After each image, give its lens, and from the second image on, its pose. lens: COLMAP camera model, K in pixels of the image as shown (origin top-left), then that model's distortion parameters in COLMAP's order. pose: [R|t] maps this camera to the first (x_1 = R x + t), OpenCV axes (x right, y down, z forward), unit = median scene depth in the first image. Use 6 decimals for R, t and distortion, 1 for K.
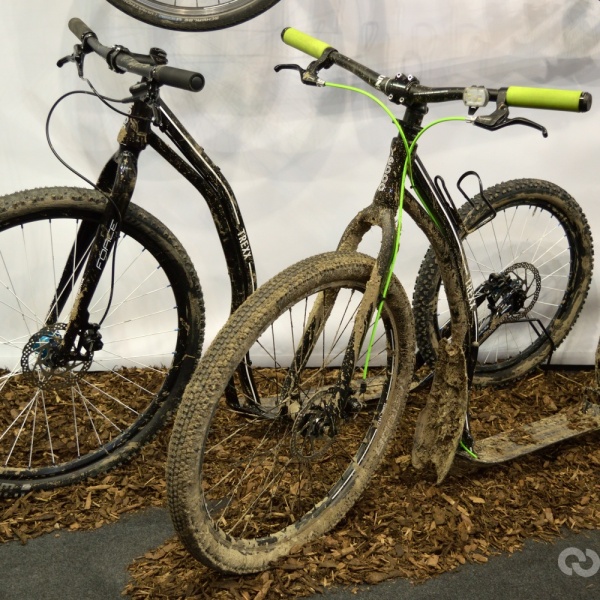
lens RADIAL K [[989.3, 0, 300.2], [0, 989.3, 301.9], [0, 0, 1]] dist [-0.012372, 0.000000]
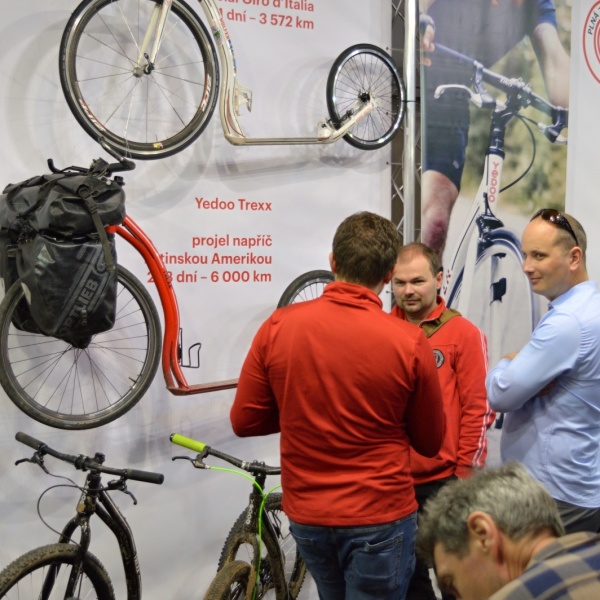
lens RADIAL K [[1183.8, 0, 299.8], [0, 1183.8, 300.8], [0, 0, 1]] dist [0.045812, 0.000000]
pose [[0.895101, -0.048177, 0.443253, -0.699057], [0.145649, 0.971200, -0.188564, -0.076348], [-0.421403, 0.233343, 0.876339, -0.937577]]
